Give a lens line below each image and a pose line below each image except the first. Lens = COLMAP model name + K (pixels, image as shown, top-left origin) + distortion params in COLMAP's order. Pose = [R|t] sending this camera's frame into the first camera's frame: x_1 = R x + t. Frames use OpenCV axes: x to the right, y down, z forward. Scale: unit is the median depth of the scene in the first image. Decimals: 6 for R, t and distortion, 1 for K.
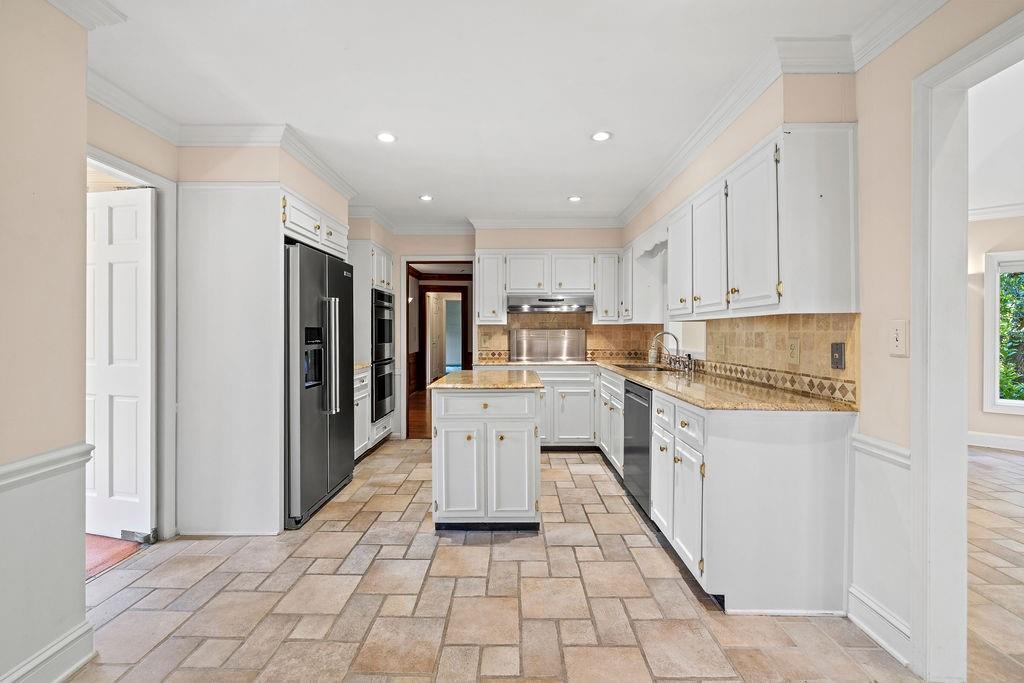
lens RADIAL K [[432.6, 0, 510.7], [0, 432.6, 336.6], [0, 0, 1]] dist [0.004632, 0.000127]
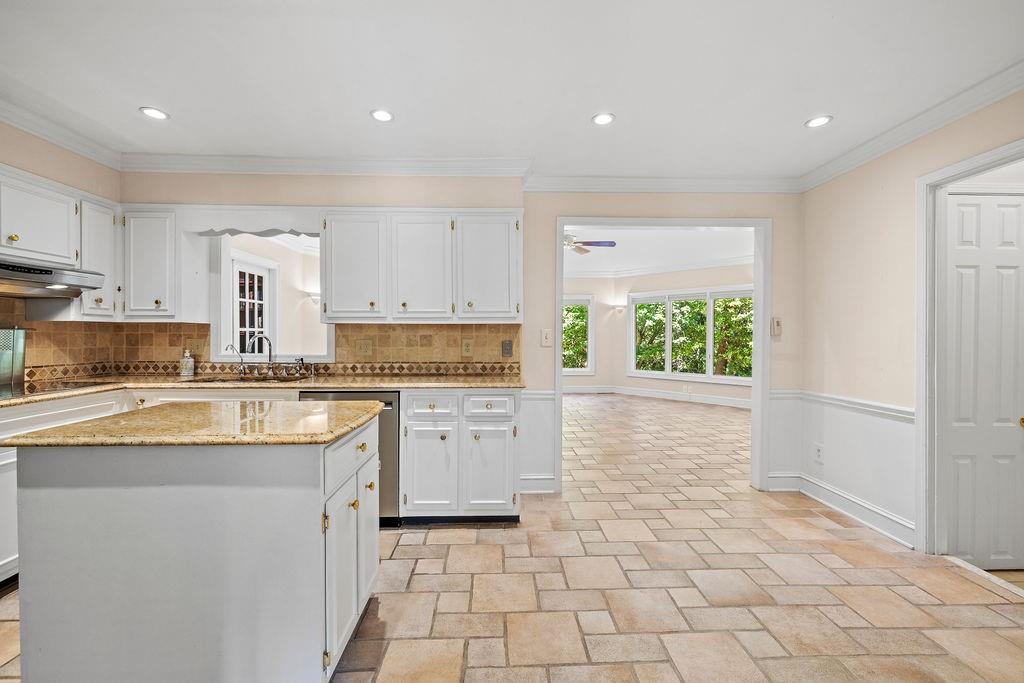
lens RADIAL K [[432.6, 0, 509.5], [0, 432.6, 337.9], [0, 0, 1]] dist [0.004632, 0.000127]
pose [[-0.043435, -0.004869, 0.999044, -0.831294], [0.009472, 0.999941, 0.005286, -0.006454], [-0.999011, 0.009692, -0.043387, 0.918790]]
